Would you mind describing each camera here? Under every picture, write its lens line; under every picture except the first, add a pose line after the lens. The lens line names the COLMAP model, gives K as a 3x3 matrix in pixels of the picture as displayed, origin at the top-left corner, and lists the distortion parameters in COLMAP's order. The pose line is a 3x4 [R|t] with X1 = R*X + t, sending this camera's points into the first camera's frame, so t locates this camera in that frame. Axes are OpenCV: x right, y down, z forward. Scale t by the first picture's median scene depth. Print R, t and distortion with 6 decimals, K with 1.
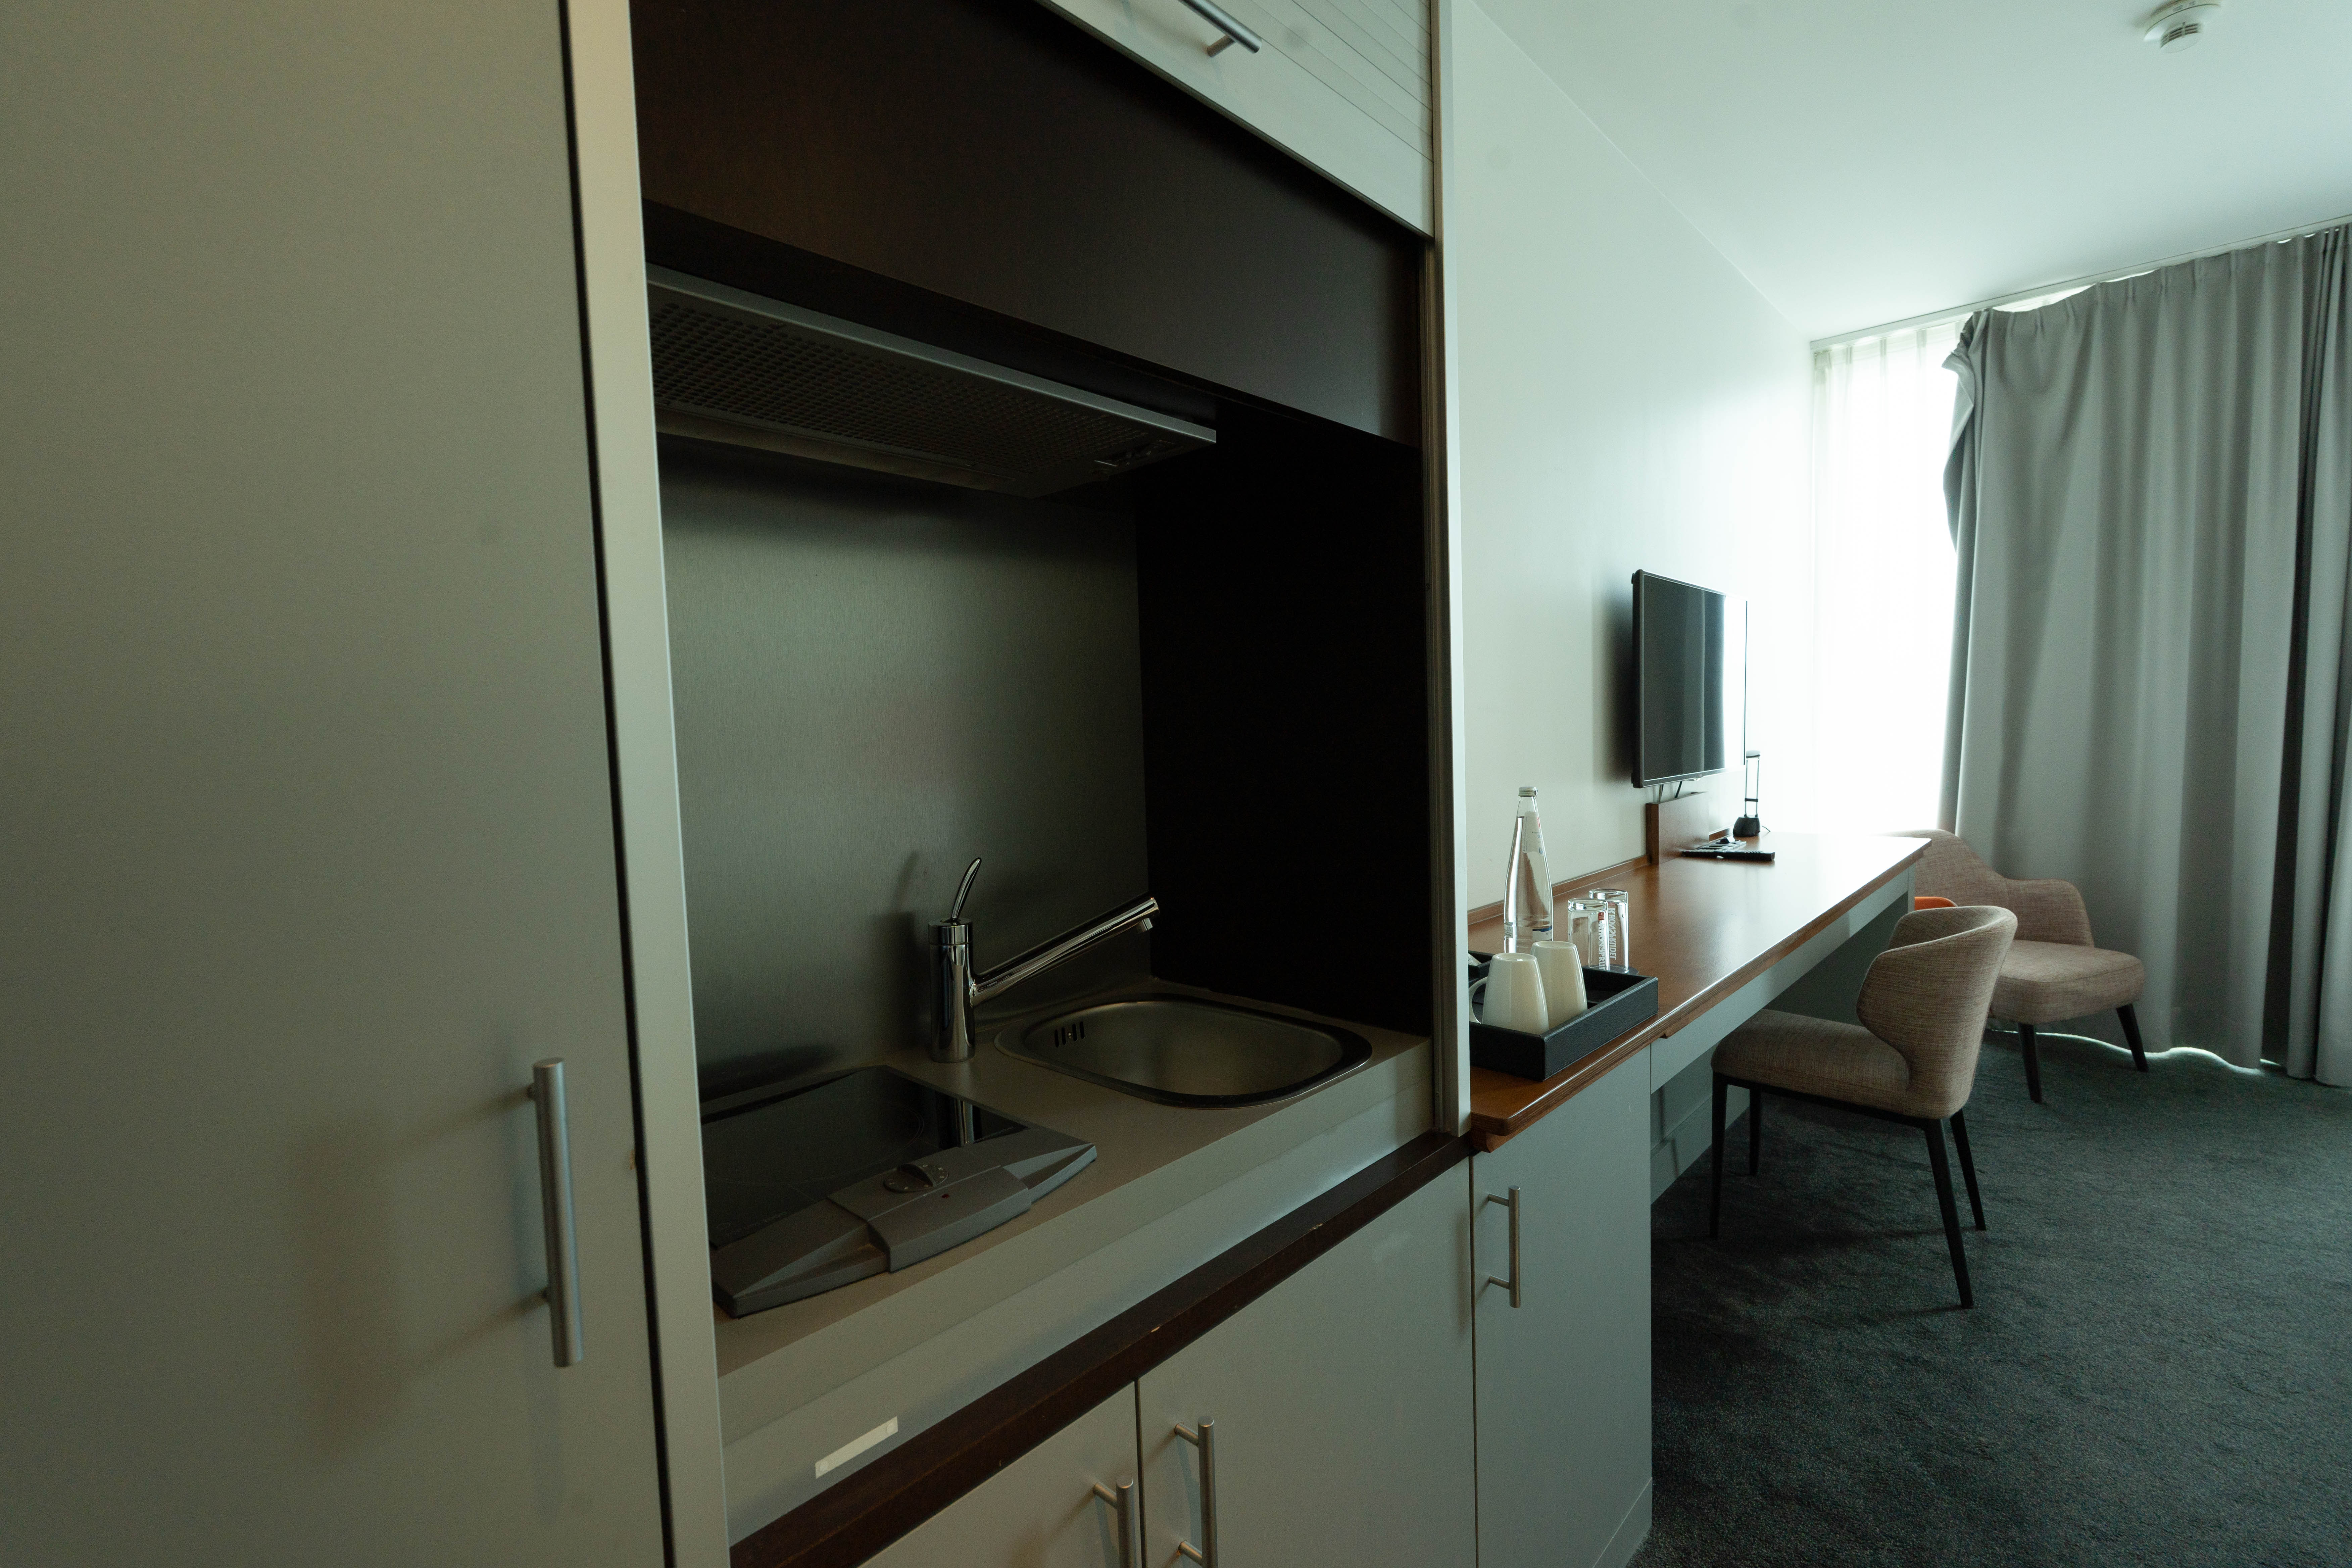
lens RADIAL K [[1043.6, 0, 1153.9], [0, 1043.6, 803.3], [0, 0, 1]] dist [-0.004480, 0.000384]
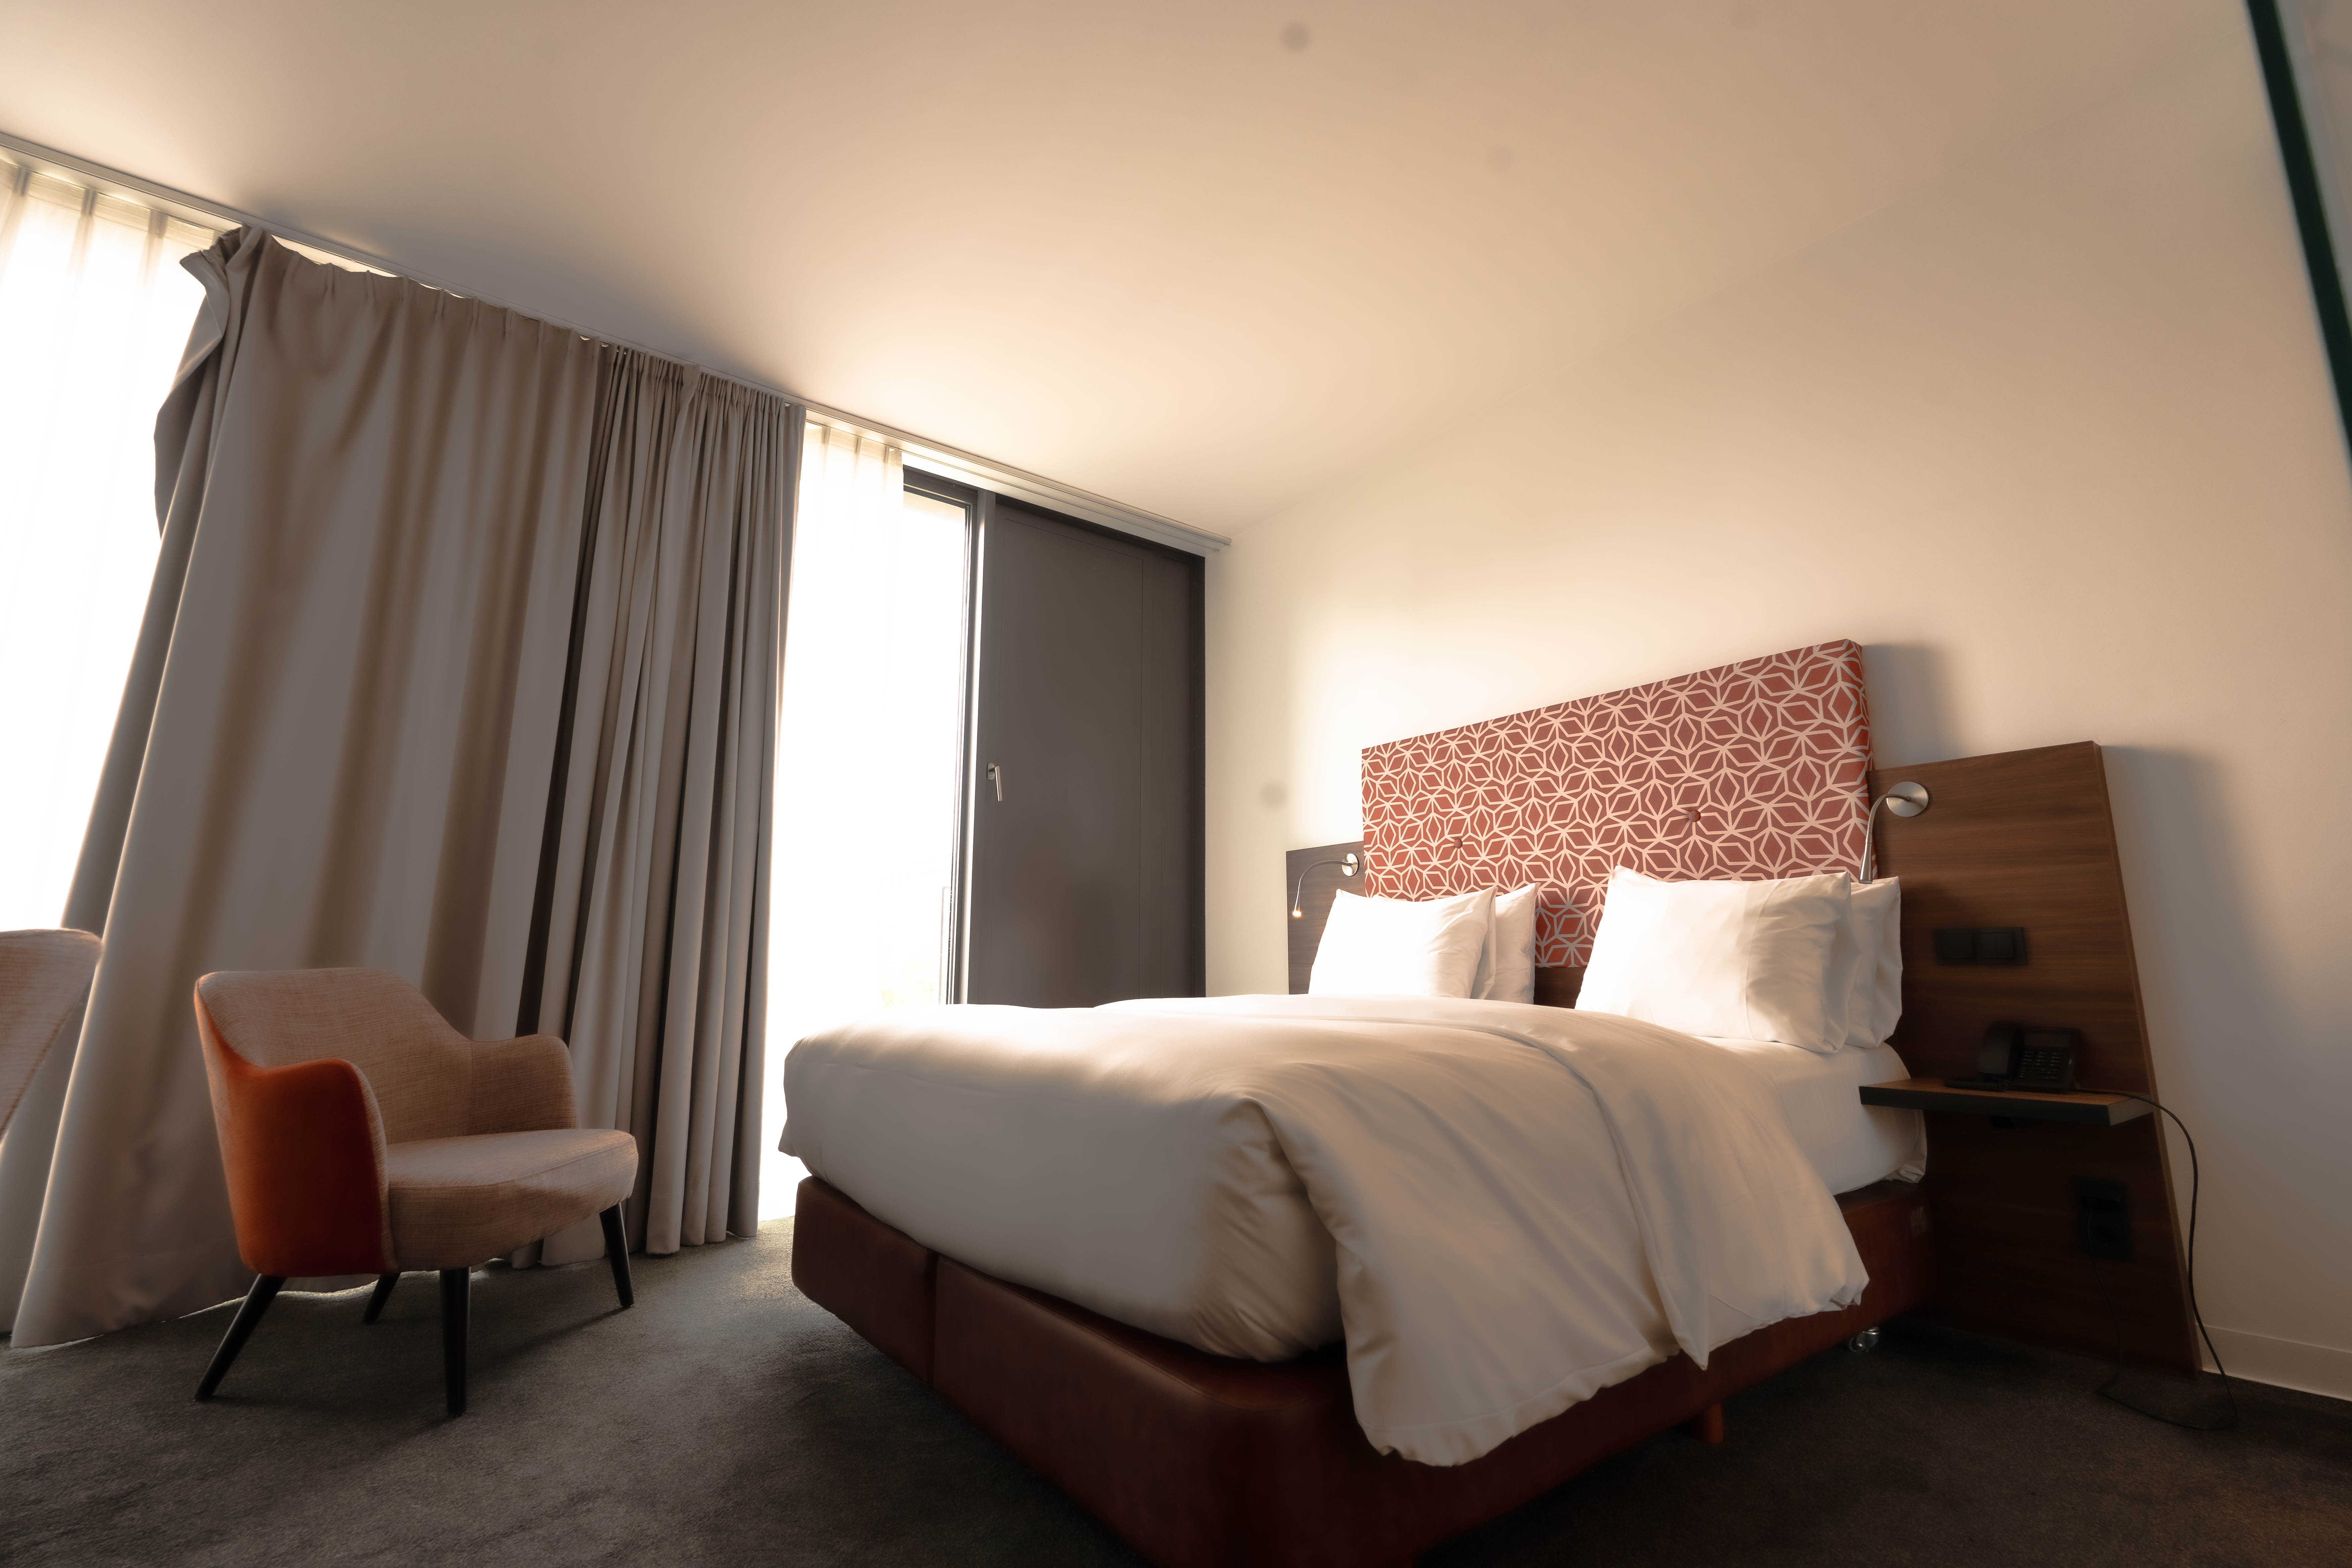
lens RADIAL K [[1043.6, 0, 1209.6], [0, 1043.6, 805.7], [0, 0, 1]] dist [-0.004480, 0.000384]
pose [[0.149076, 0.193205, 0.969767, 0.282043], [0.052525, 0.977794, -0.202879, 0.092723], [-0.987430, 0.081182, 0.135618, 0.291345]]
